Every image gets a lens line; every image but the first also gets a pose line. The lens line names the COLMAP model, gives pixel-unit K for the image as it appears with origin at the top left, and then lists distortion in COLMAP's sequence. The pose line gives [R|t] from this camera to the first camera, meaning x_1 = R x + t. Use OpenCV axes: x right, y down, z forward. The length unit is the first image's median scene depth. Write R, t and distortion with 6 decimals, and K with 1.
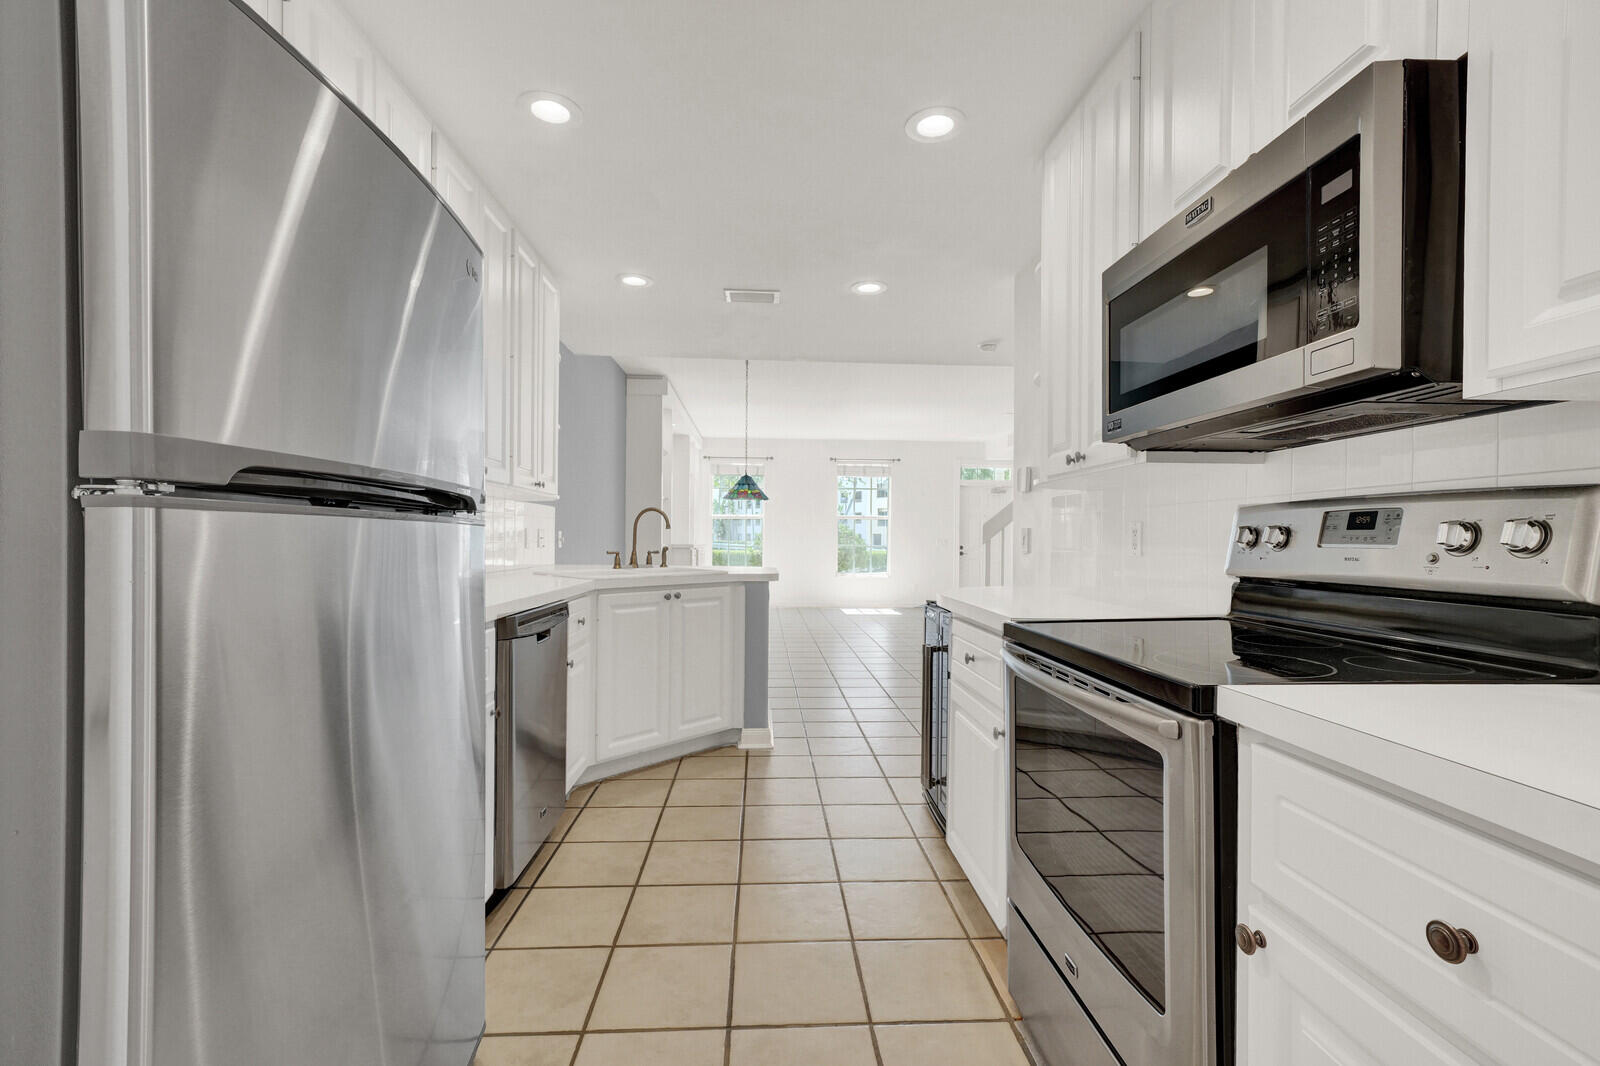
lens RADIAL K [[689.5, 0, 798.9], [0, 689.5, 539.9], [0, 0, 1]] dist [0.003290, 0.001168]
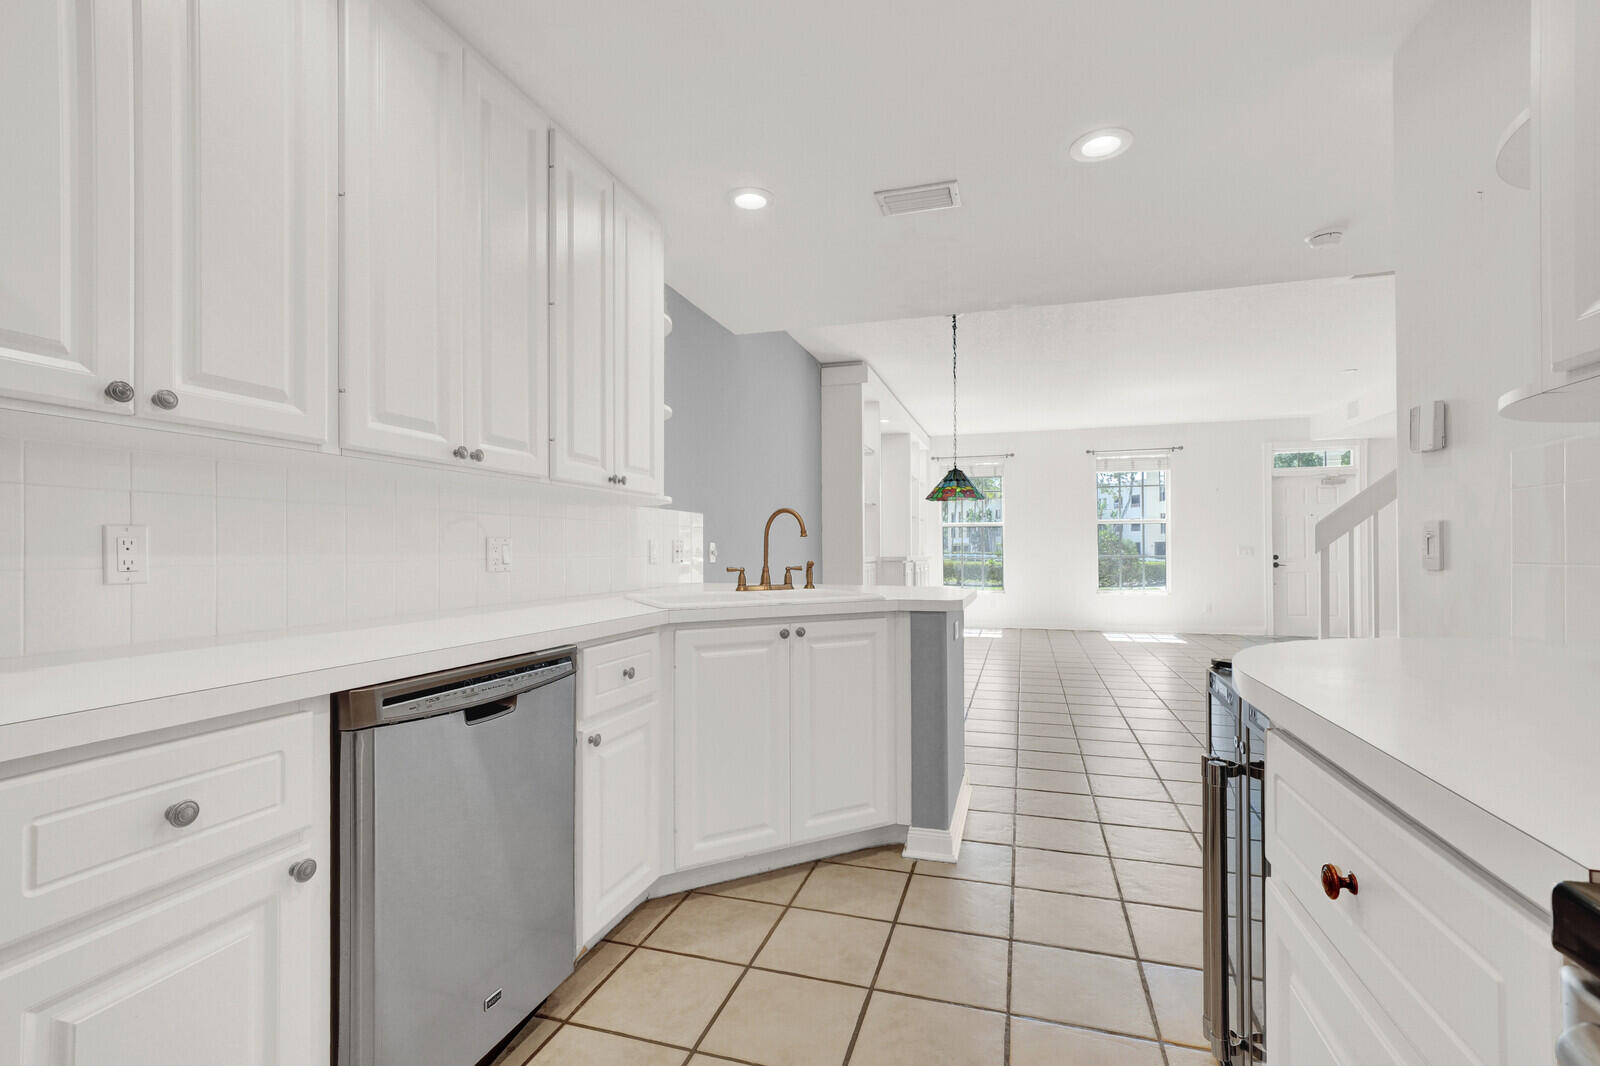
lens RADIAL K [[689.5, 0, 800.7], [0, 689.5, 547.0], [0, 0, 1]] dist [0.003290, 0.001168]
pose [[0.932796, -0.014941, -0.360096, 0.067971], [0.012491, 0.999880, -0.009132, 0.001495], [0.360189, 0.004020, 0.932871, 0.321360]]
